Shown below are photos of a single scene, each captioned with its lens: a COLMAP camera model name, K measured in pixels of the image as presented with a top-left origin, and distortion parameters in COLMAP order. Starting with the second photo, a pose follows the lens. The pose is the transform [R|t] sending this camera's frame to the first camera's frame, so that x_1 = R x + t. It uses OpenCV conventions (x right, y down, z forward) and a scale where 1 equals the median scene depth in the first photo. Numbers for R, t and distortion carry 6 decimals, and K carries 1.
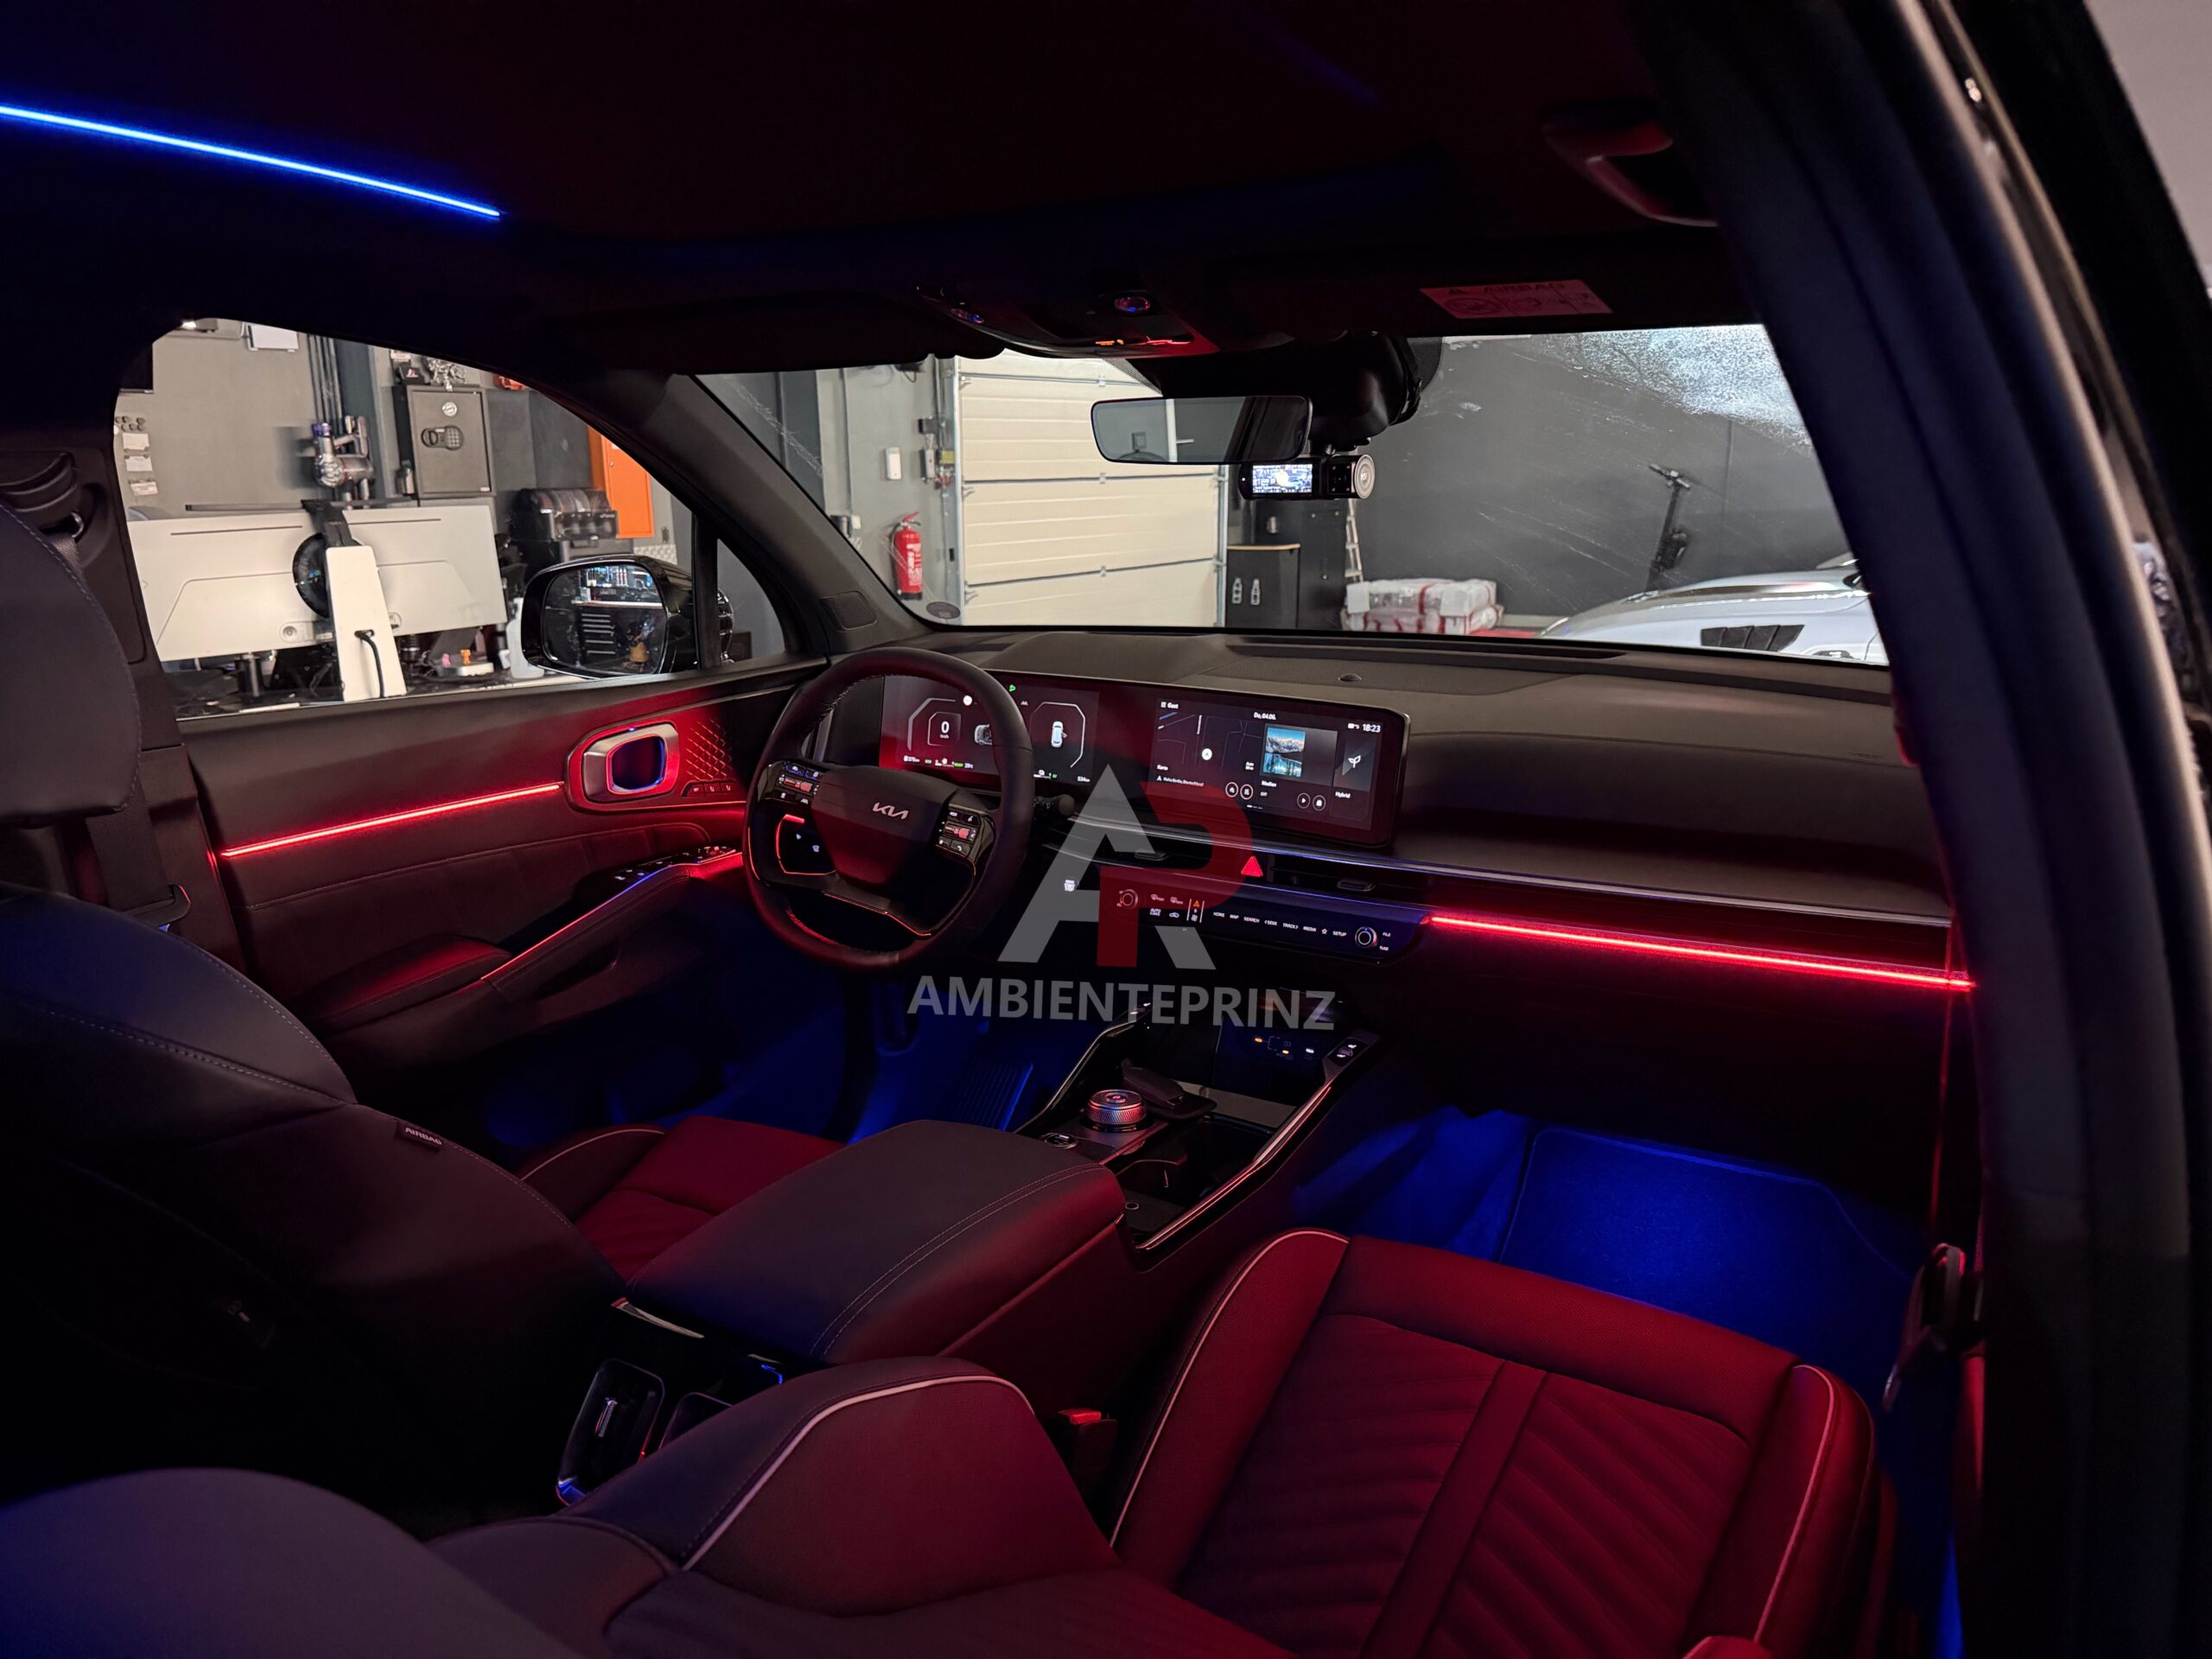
lens RADIAL K [[1552.9, 0, 1101.4], [0, 1552.9, 832.0], [0, 0, 1]] dist [0.127989, -0.223411]
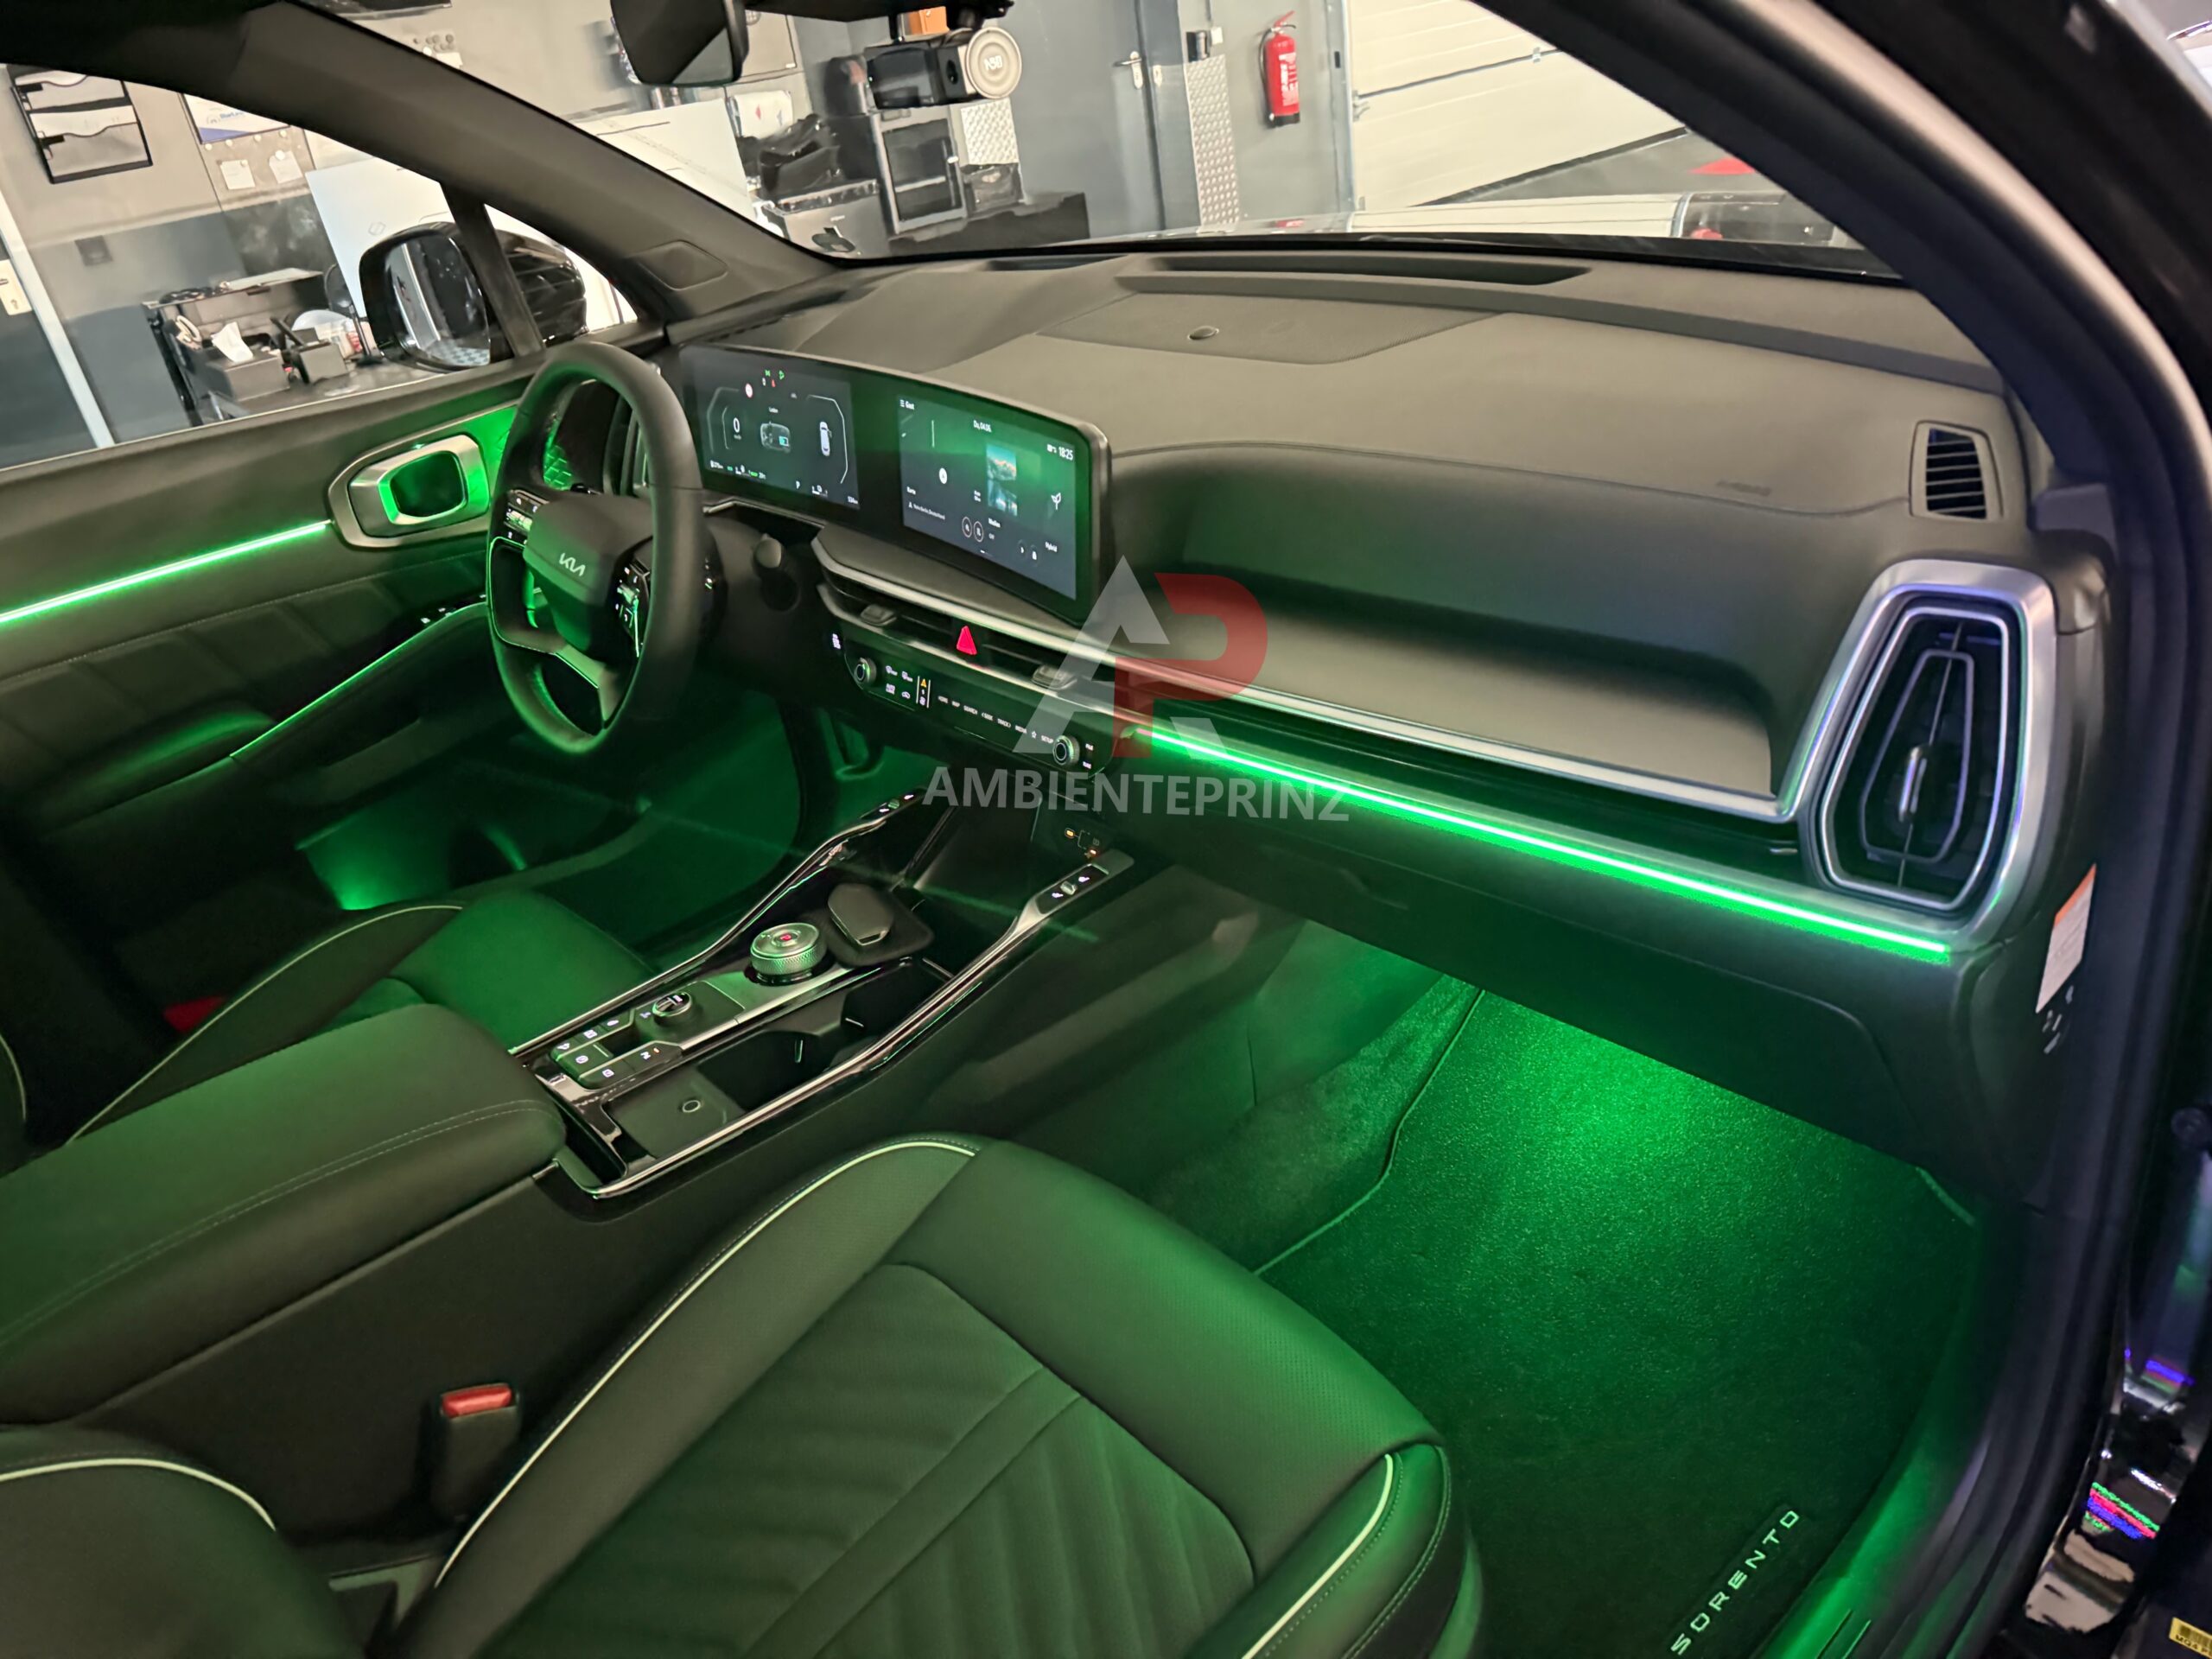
lens RADIAL K [[1546.4, 0, 1105.9], [0, 1546.4, 838.3], [0, 0, 1]] dist [0.104236, -0.175918]
pose [[0.948298, 0.035110, -0.315434, 0.345376], [0.057533, 0.958380, 0.279638, -0.079047], [0.312124, -0.283328, 0.906810, 0.271436]]
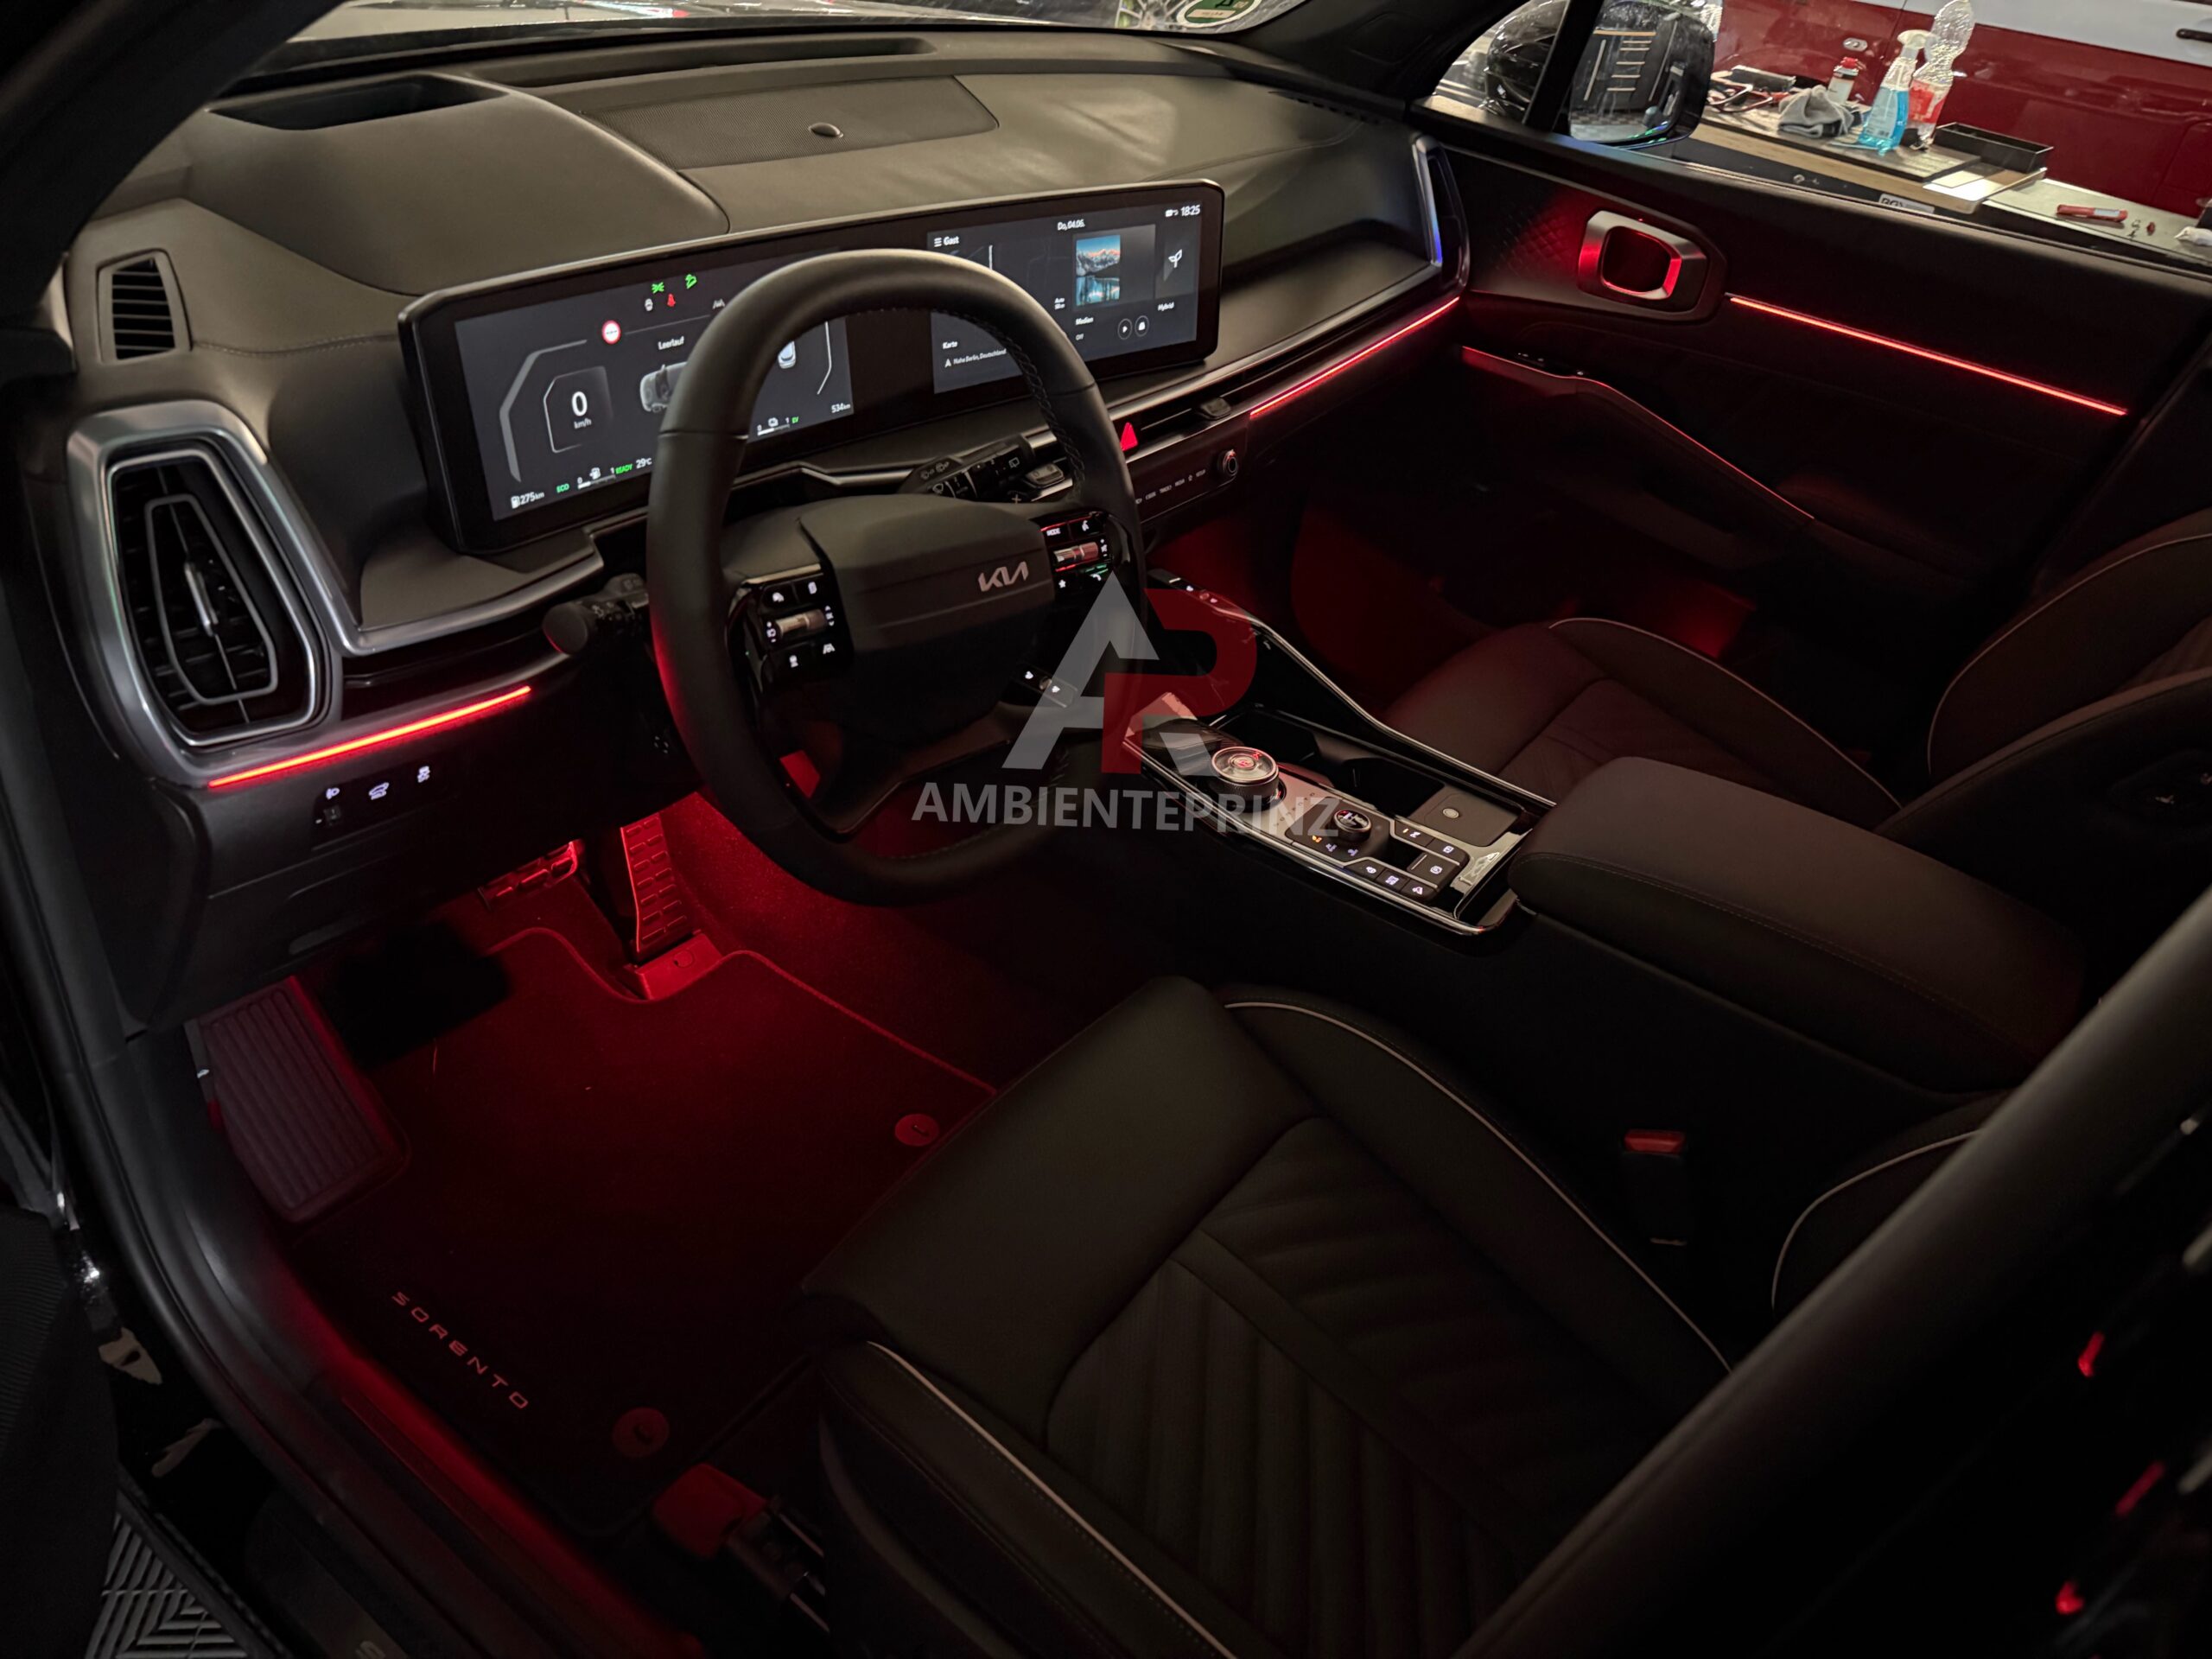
lens RADIAL K [[1550.9, 0, 1113.1], [0, 1550.9, 830.0], [0, 0, 1]] dist [0.089934, -0.125180]
pose [[0.063367, -0.550847, 0.832197, -0.563861], [0.108593, 0.832728, 0.542929, -0.202834], [-0.992065, 0.055967, 0.112585, 0.802920]]
